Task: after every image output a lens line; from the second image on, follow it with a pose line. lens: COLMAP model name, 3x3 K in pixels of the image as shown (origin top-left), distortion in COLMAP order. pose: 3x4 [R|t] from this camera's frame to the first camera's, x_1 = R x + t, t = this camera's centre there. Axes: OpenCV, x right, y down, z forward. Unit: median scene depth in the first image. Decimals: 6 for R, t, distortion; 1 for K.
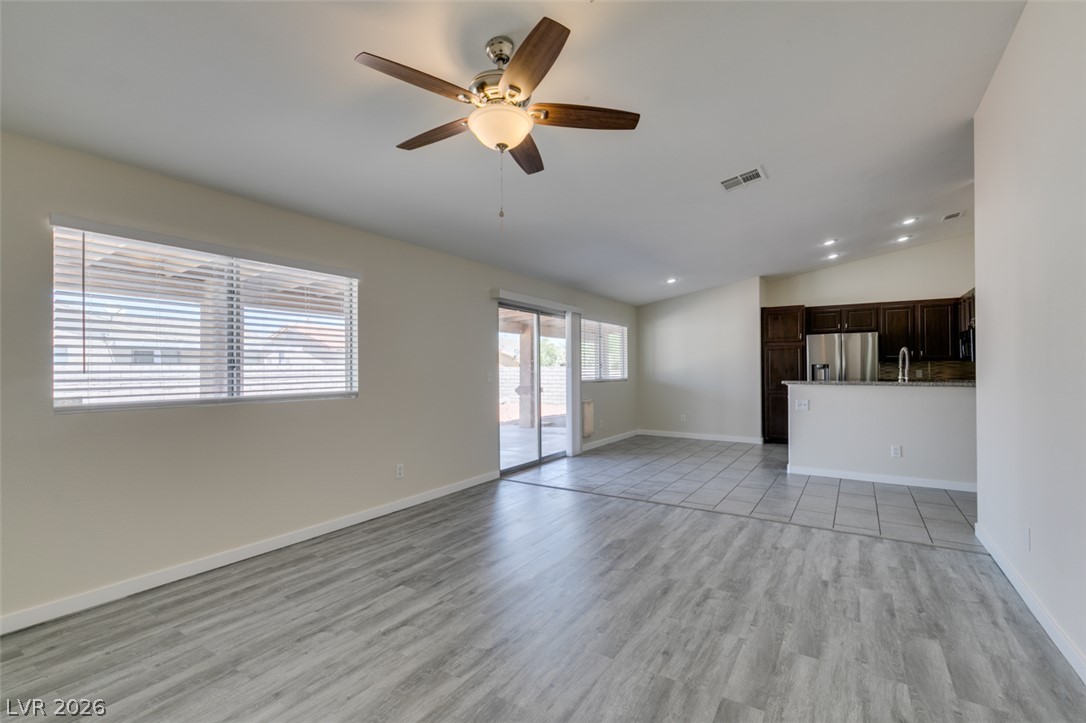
lens RADIAL K [[482.9, 0, 543.5], [0, 482.9, 364.2], [0, 0, 1]] dist [0.002825, -0.000605]
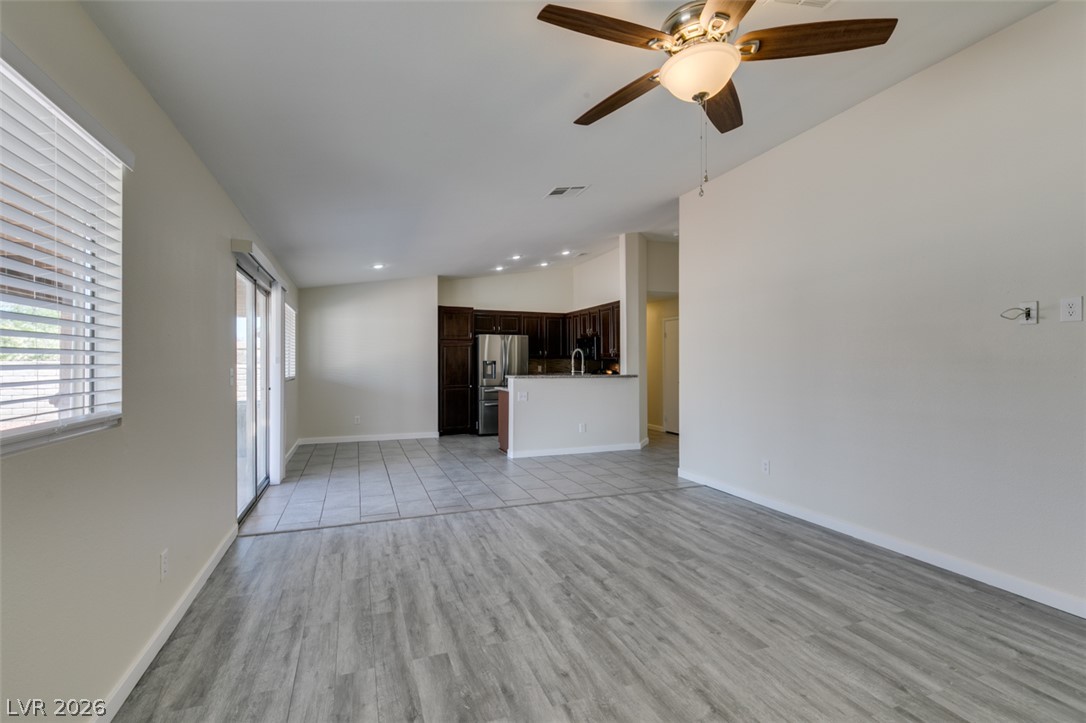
lens RADIAL K [[485.2, 0, 540.3], [0, 485.2, 361.7], [0, 0, 1]] dist [0.001780, -0.000515]
pose [[0.594487, 0.006570, 0.804079, -0.573684], [-0.009794, 0.999952, -0.000929, 0.004730], [-0.804046, -0.007323, 0.594522, 0.456338]]
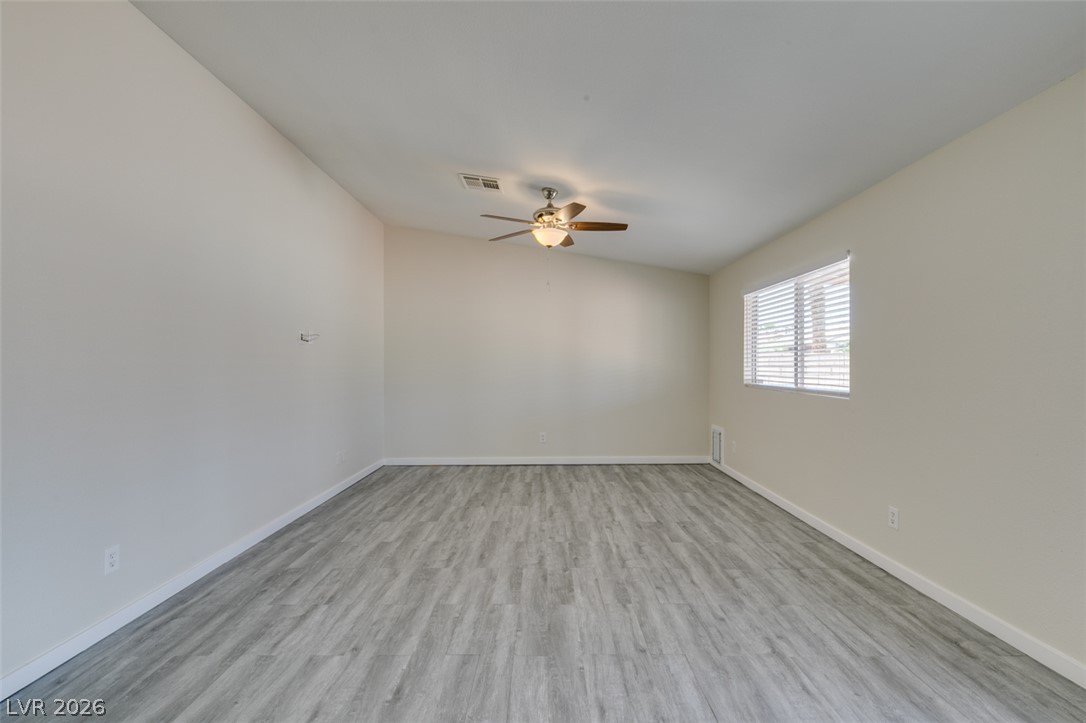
lens RADIAL K [[482.9, 0, 543.5], [0, 482.9, 364.2], [0, 0, 1]] dist [0.002825, -0.000605]
pose [[-0.843578, 0.008064, -0.536947, 0.574359], [0.014250, 0.999871, -0.007372, 0.006263], [0.536818, -0.013870, -0.843584, 1.582545]]
